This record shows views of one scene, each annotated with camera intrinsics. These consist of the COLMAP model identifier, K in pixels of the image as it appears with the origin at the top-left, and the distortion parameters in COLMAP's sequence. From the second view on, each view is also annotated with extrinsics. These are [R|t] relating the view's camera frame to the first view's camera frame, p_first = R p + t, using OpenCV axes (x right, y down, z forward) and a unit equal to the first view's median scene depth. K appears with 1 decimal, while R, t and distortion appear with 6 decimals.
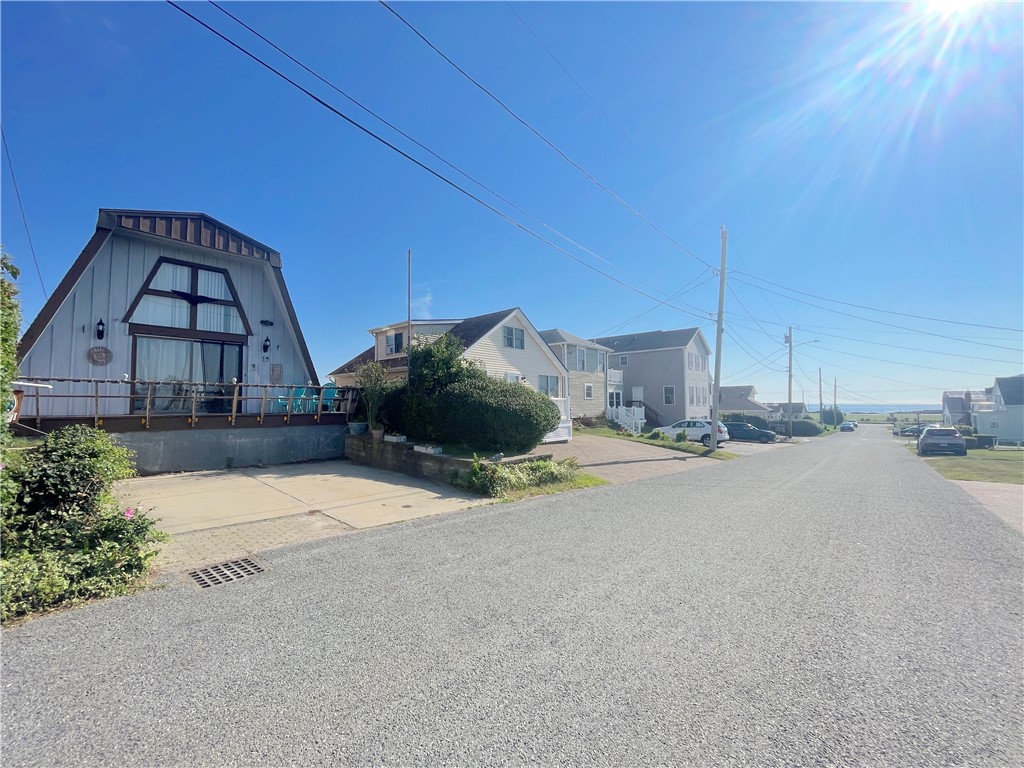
lens RADIAL K [[416.1, 0, 509.1], [0, 416.1, 383.1], [0, 0, 1]] dist [-0.000937, 0.000038]
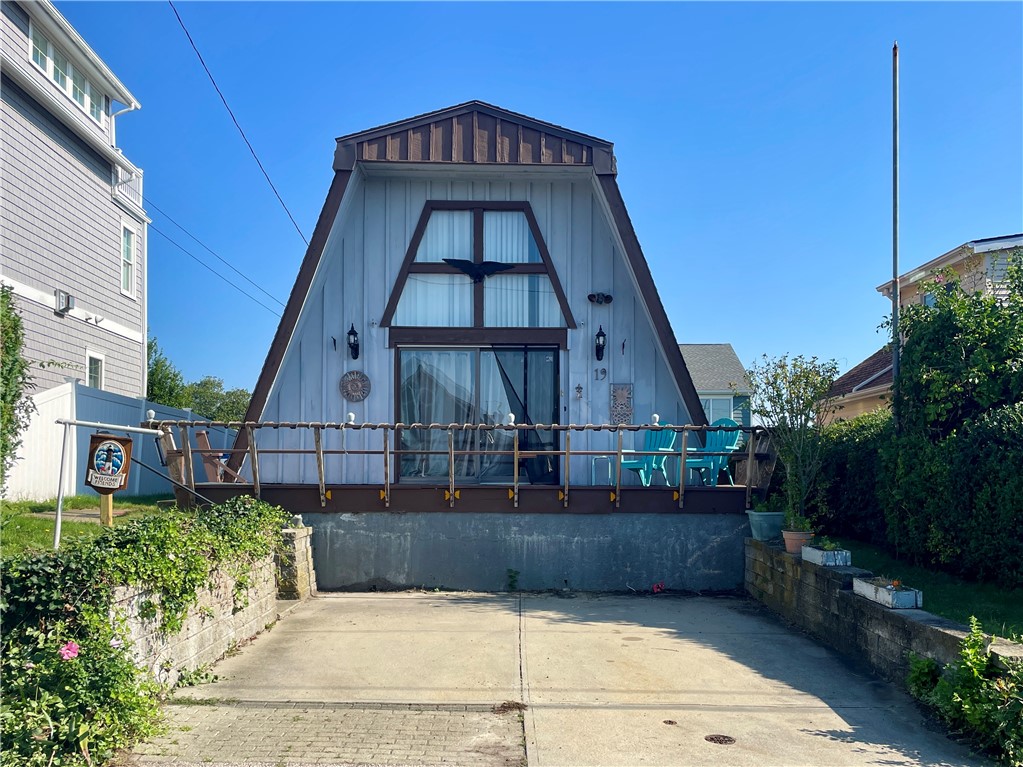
lens RADIAL K [[938.5, 0, 512.9], [0, 938.5, 454.5], [0, 0, 1]] dist [0.103289, -0.004854]
pose [[0.698133, -0.009612, -0.715904, 0.114779], [0.031641, 0.999347, 0.017438, 0.012566], [0.715269, -0.034826, 0.697981, 0.146155]]
